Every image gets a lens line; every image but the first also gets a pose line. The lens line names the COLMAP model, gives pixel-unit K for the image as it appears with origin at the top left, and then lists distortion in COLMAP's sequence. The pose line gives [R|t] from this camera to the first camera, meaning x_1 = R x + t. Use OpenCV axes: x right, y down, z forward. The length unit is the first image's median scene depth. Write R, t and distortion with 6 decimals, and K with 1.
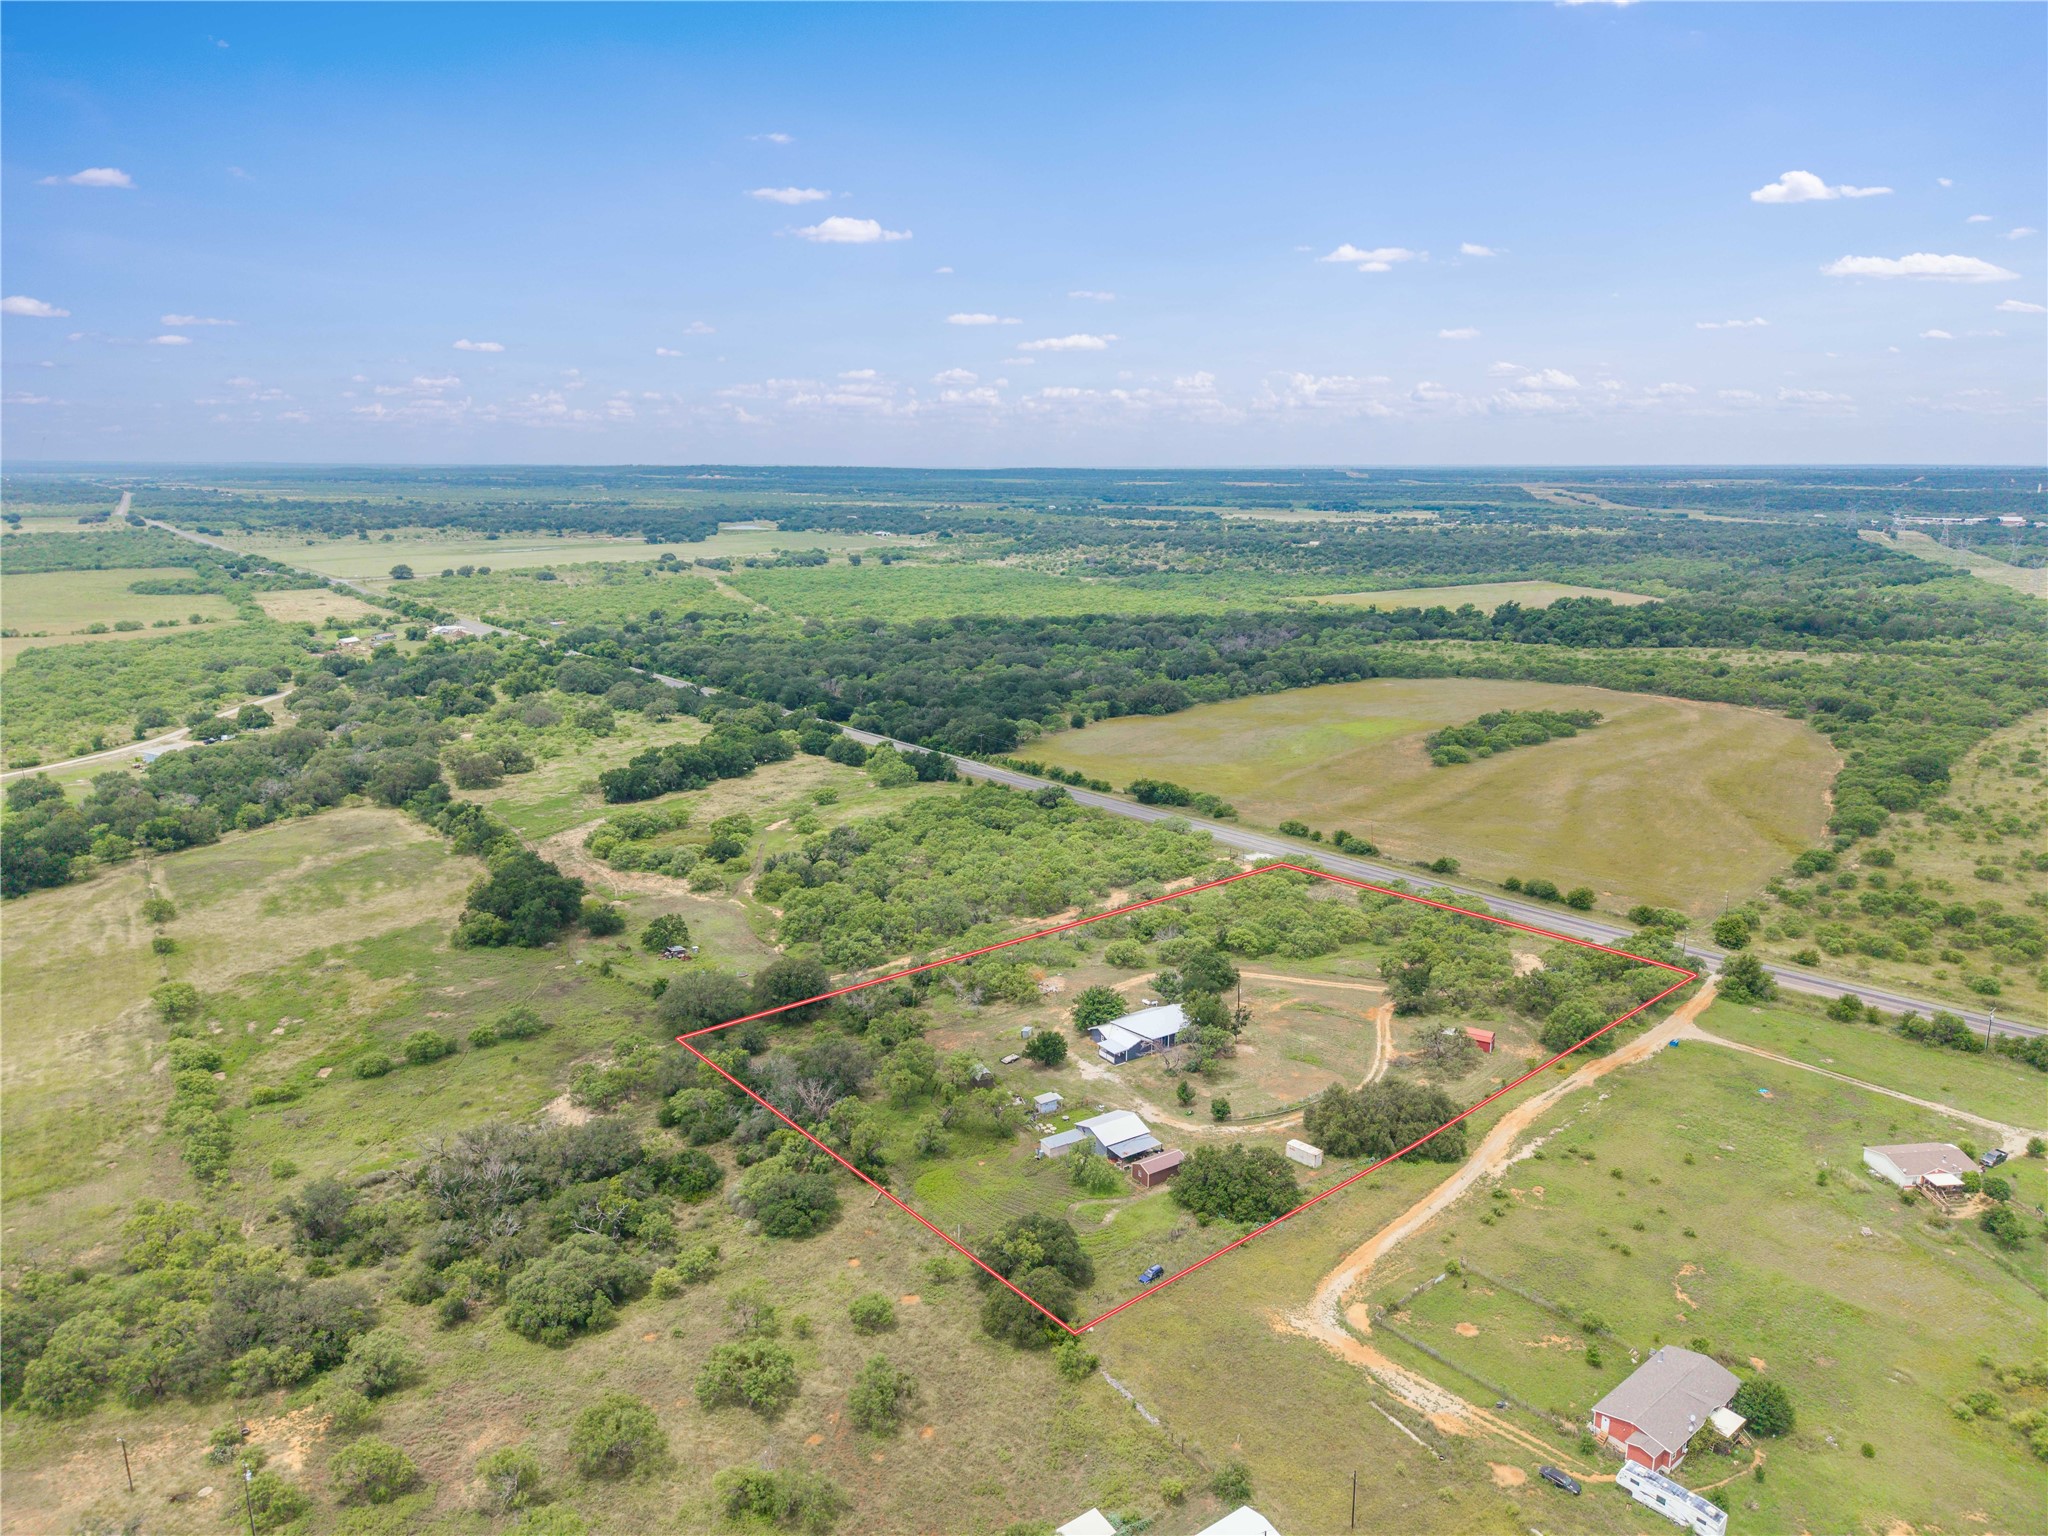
lens RADIAL K [[1455.5, 0, 1024.0], [0, 1455.5, 768.0], [0, 0, 1]] dist [0.009468, -0.001341]
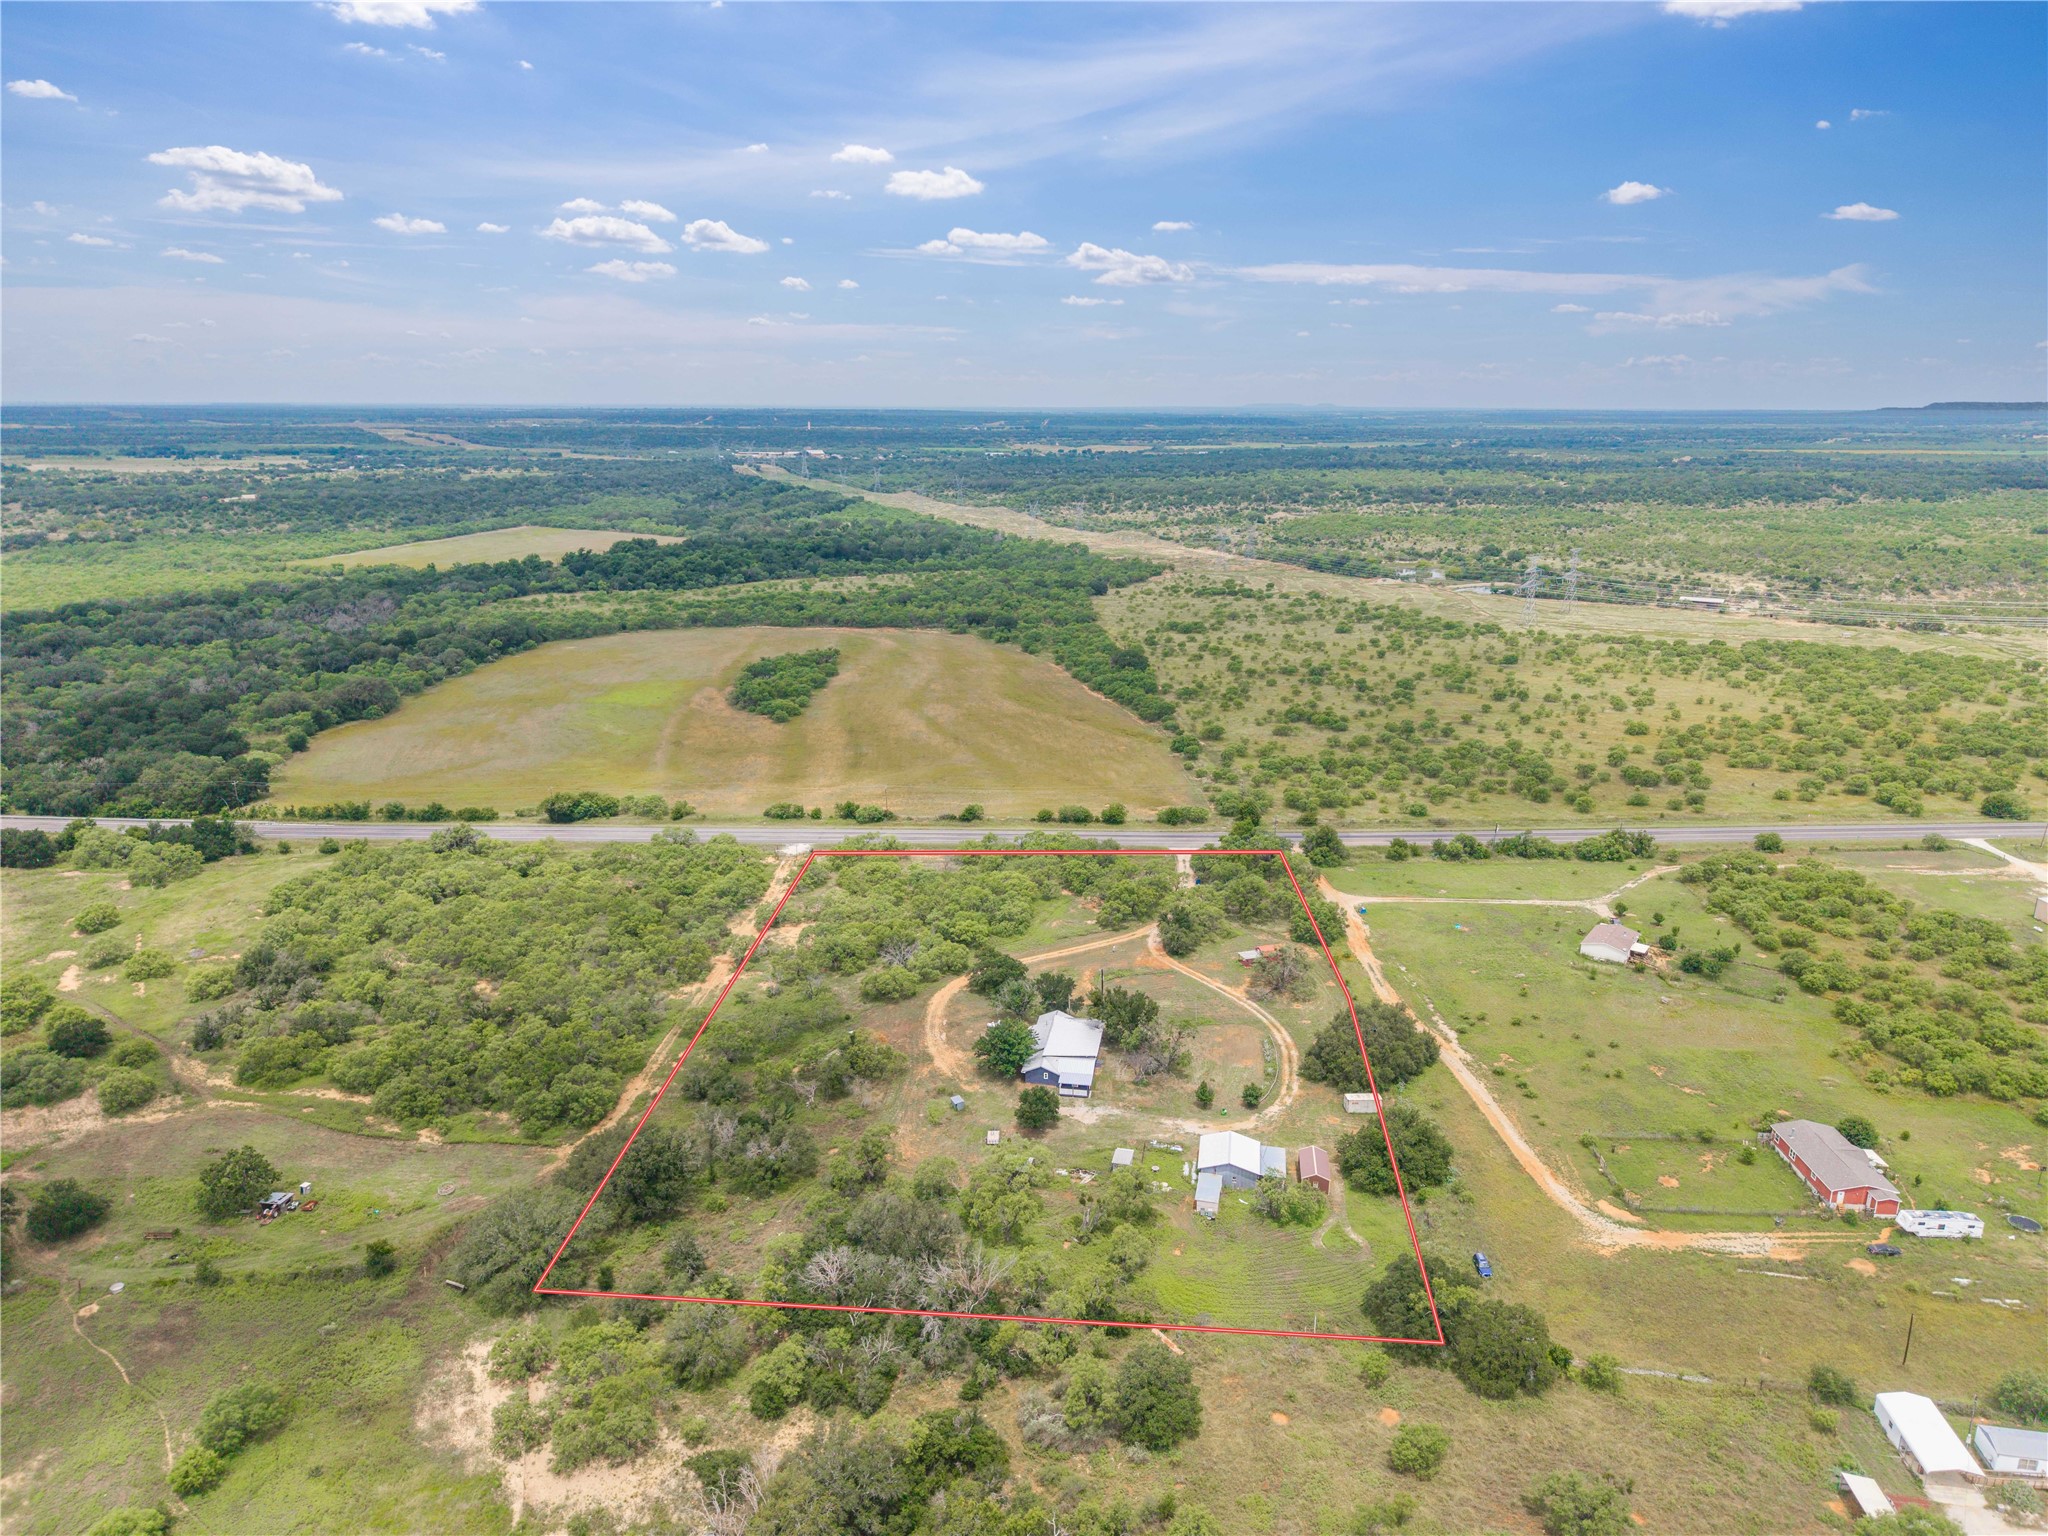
lens RADIAL K [[1455.5, 0, 1024.0], [0, 1455.5, 768.0], [0, 0, 1]] dist [0.009468, -0.001341]
pose [[0.638143, -0.181360, 0.748252, -0.328896], [0.152445, 0.982383, 0.108096, -0.050179], [-0.754675, 0.045086, 0.654548, 0.263274]]
